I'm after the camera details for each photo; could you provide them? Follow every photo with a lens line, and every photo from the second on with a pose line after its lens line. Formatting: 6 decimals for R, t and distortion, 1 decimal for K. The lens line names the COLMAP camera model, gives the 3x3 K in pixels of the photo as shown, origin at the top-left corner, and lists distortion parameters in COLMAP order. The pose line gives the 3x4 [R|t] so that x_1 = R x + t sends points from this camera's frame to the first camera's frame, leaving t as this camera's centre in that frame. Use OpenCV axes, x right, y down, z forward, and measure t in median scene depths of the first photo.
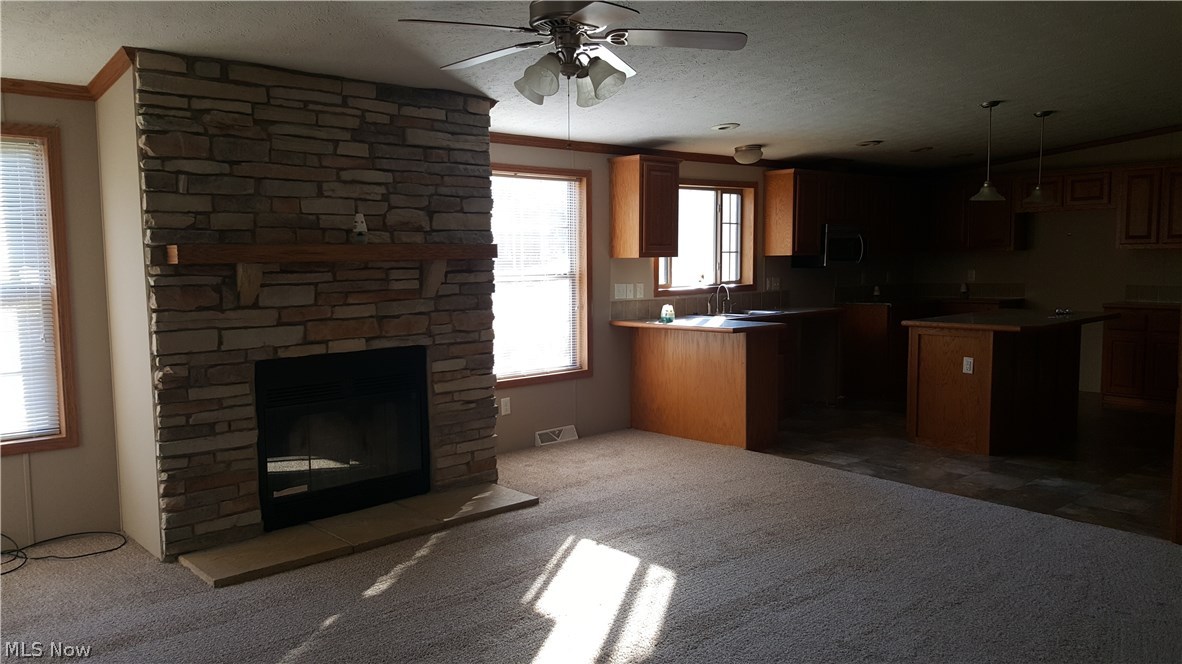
lens RADIAL K [[882.3, 0, 587.6], [0, 882.3, 326.3], [0, 0, 1]] dist [0.087761, -0.026413]
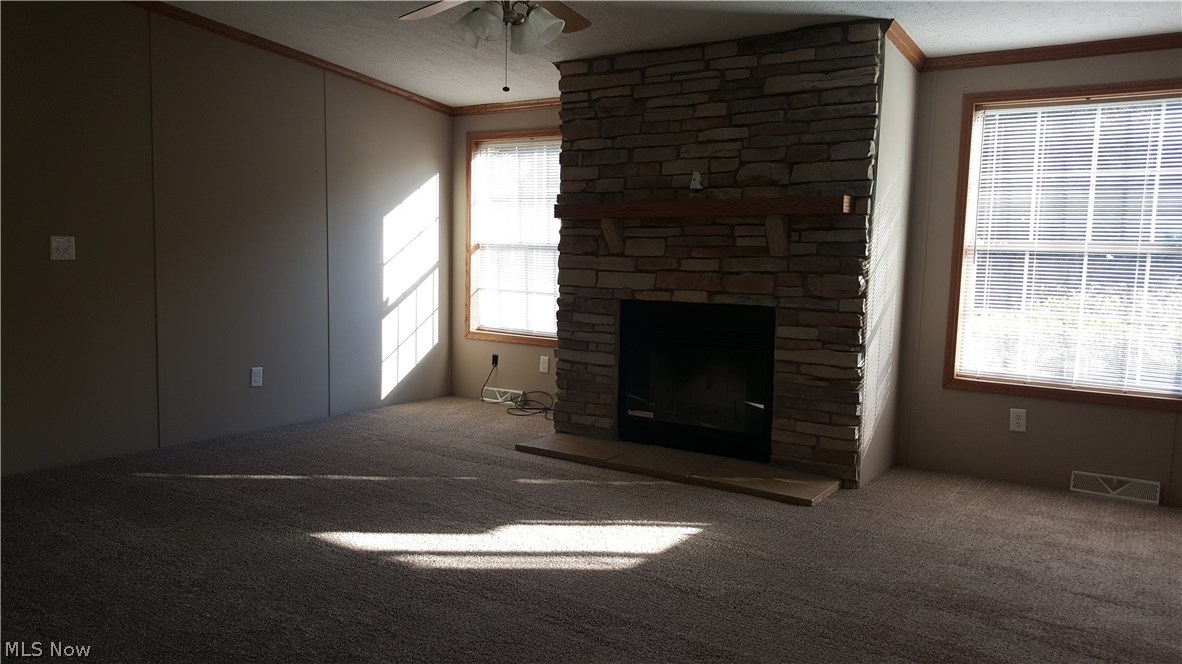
lens RADIAL K [[882.3, 0, 583.5], [0, 882.3, 340.3], [0, 0, 1]] dist [0.087761, -0.026413]
pose [[0.212401, 0.108460, -0.971145, 0.767928], [-0.103957, 0.990689, 0.087906, -0.006409], [0.971637, 0.082285, 0.221699, 0.657005]]
